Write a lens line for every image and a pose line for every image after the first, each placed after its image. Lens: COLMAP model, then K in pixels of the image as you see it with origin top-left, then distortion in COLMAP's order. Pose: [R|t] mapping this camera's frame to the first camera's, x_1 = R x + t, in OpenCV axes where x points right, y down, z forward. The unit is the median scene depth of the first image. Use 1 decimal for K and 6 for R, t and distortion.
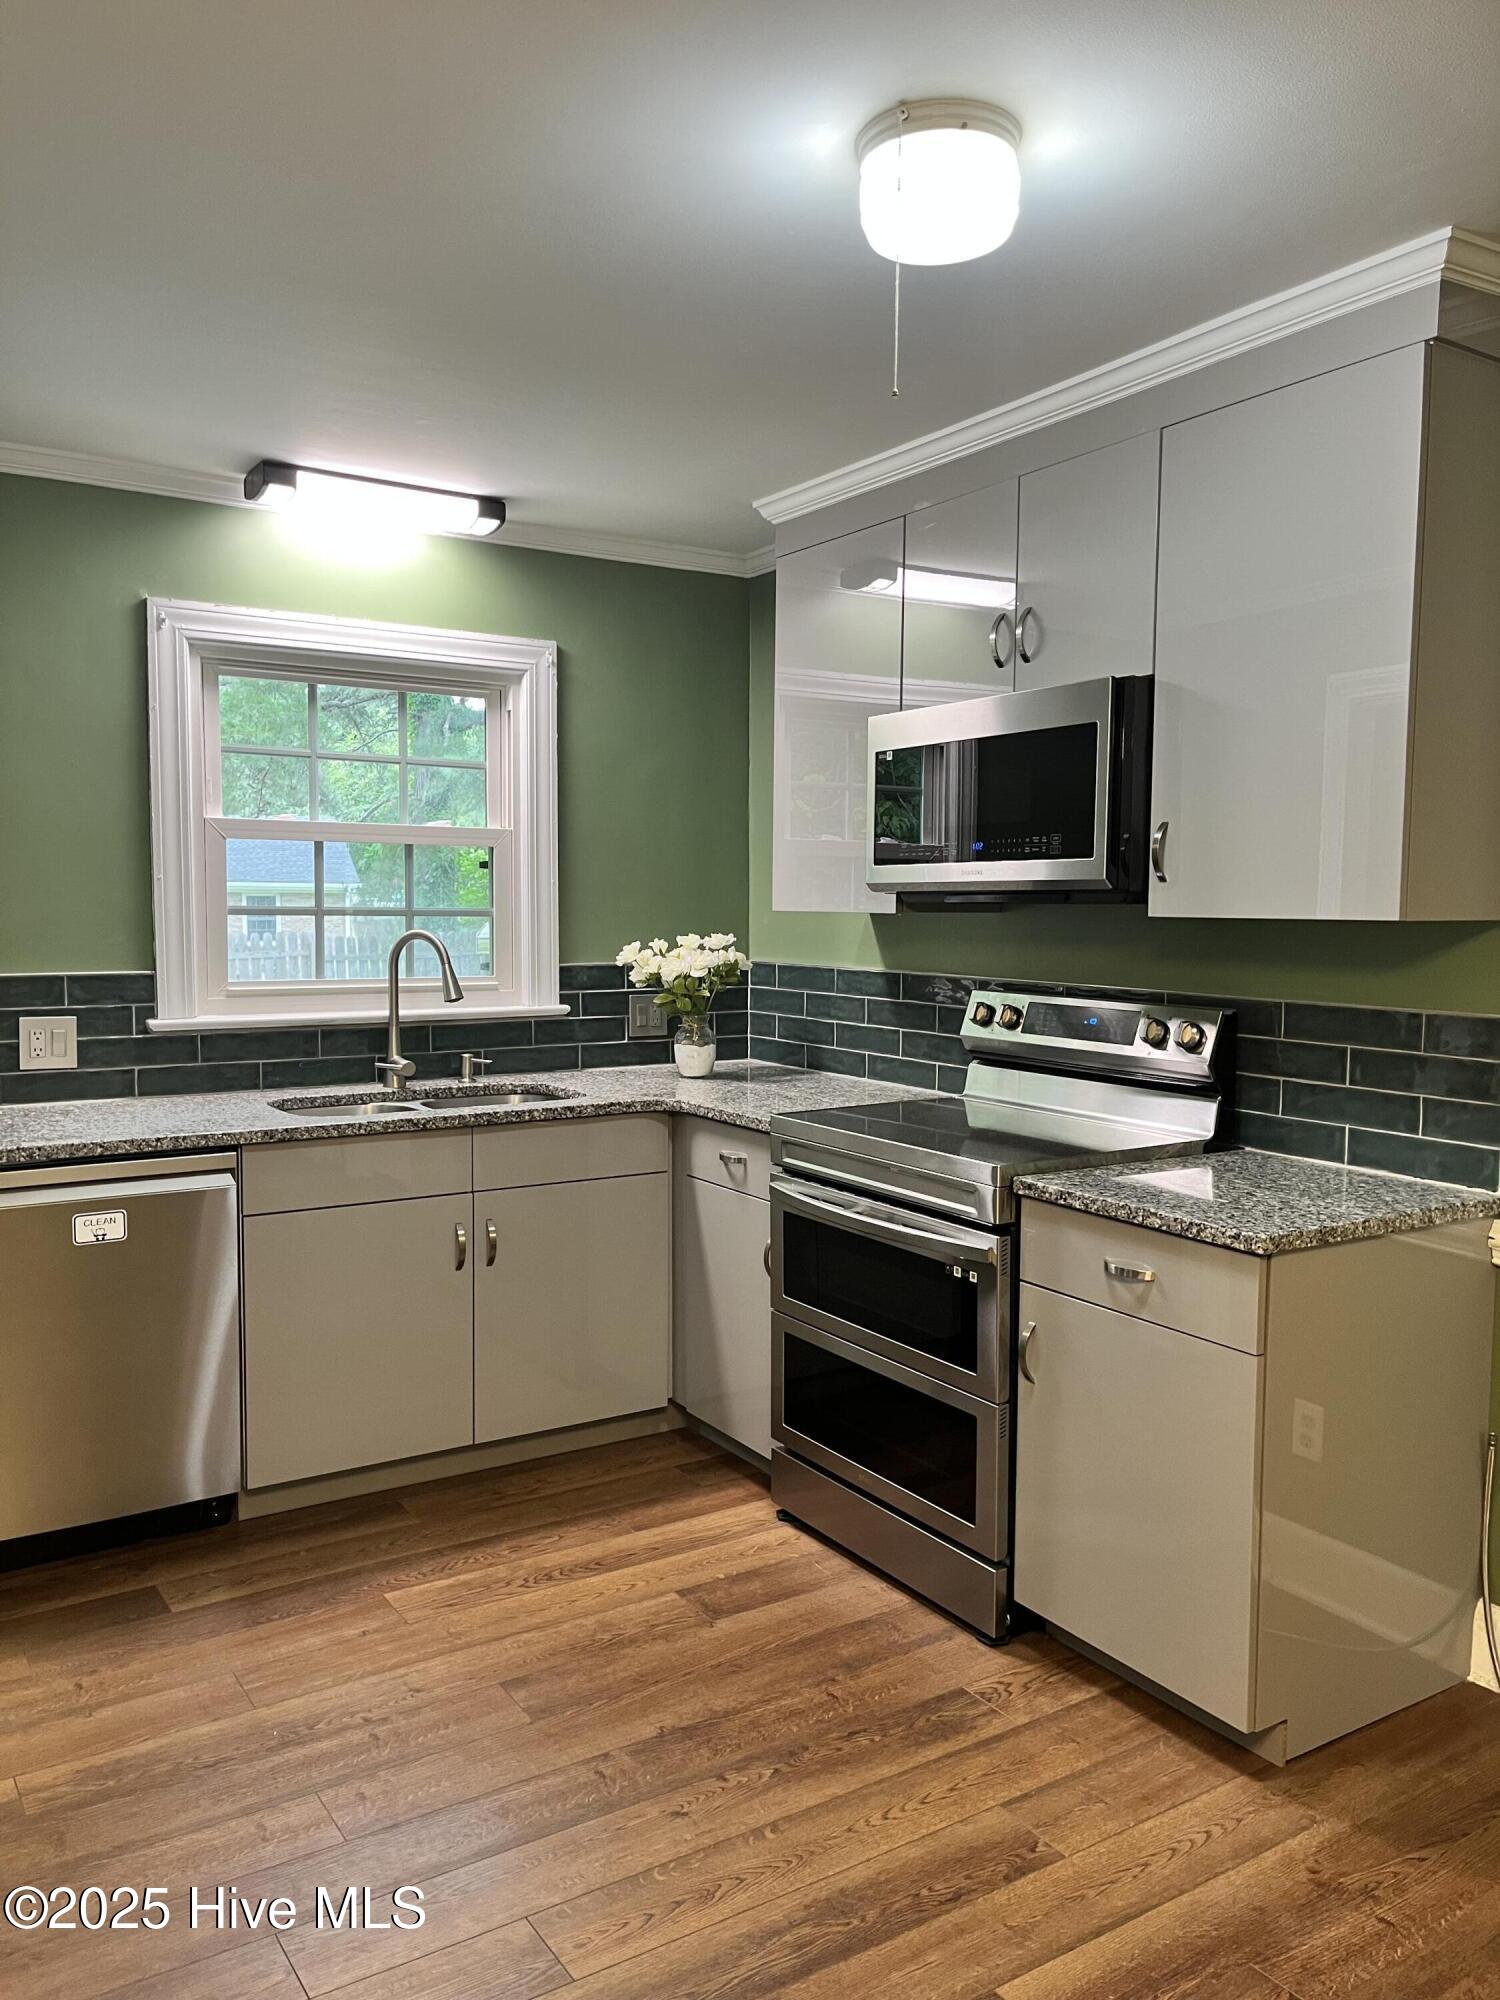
lens RADIAL K [[1511.0, 0, 735.6], [0, 1511.0, 1004.4], [0, 0, 1]] dist [0.072206, -0.099352]
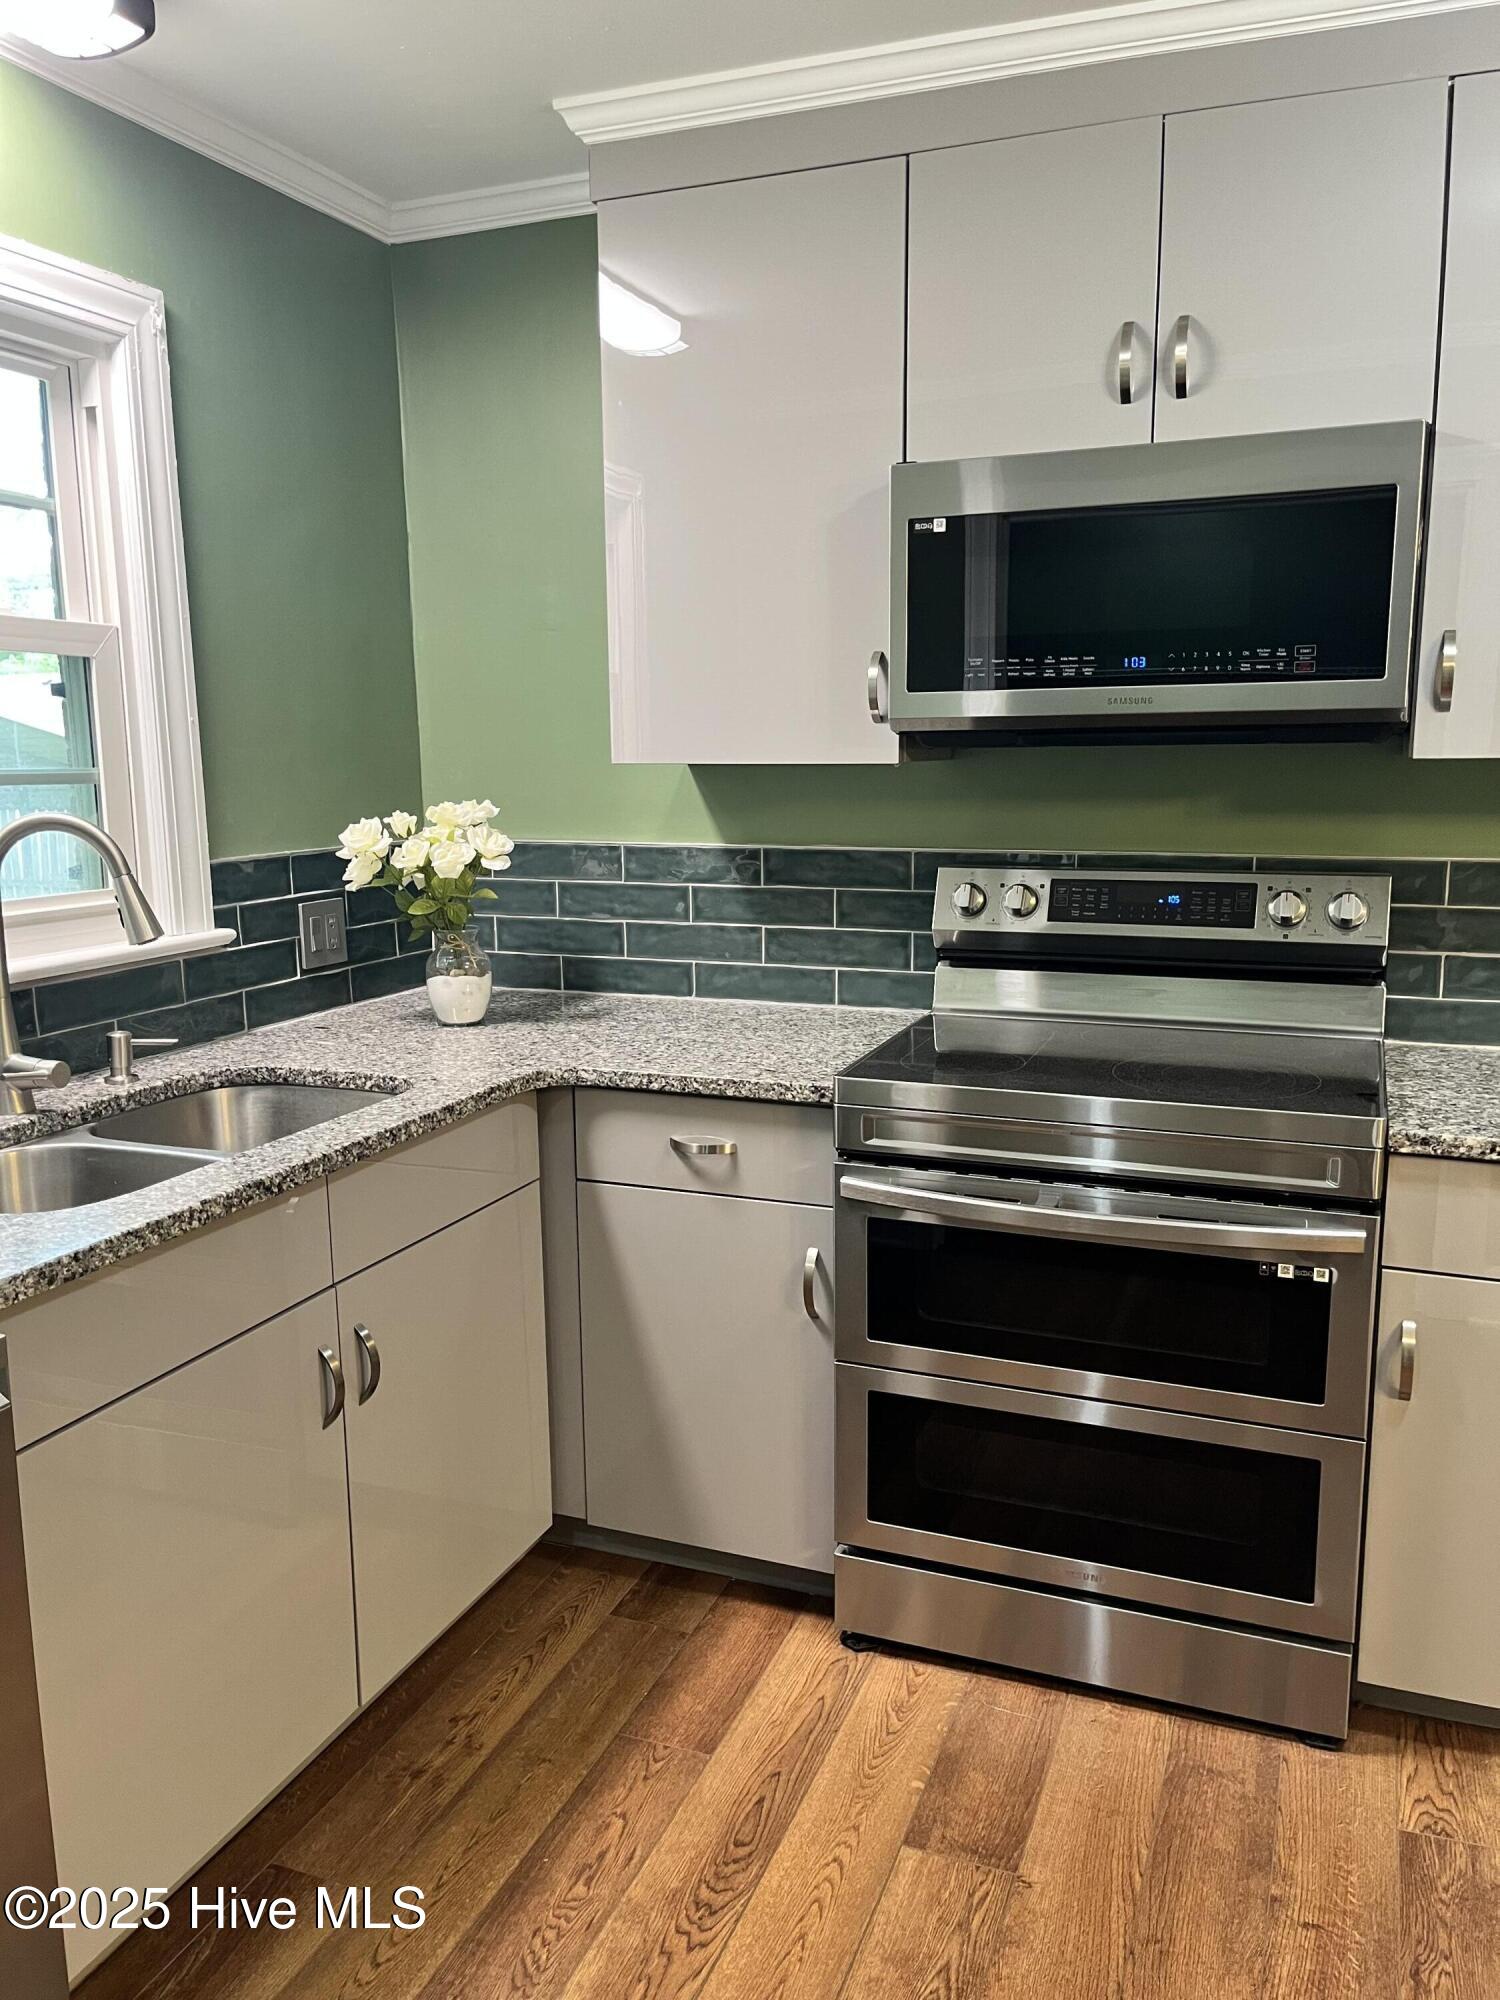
lens RADIAL K [[1511.0, 0, 766.2], [0, 1511.0, 1009.9], [0, 0, 1]] dist [0.072206, -0.099352]
pose [[0.805808, -0.113802, 0.581139, -0.355665], [0.054679, 0.991467, 0.118336, -0.033210], [-0.589647, -0.063580, 0.805154, 0.460918]]
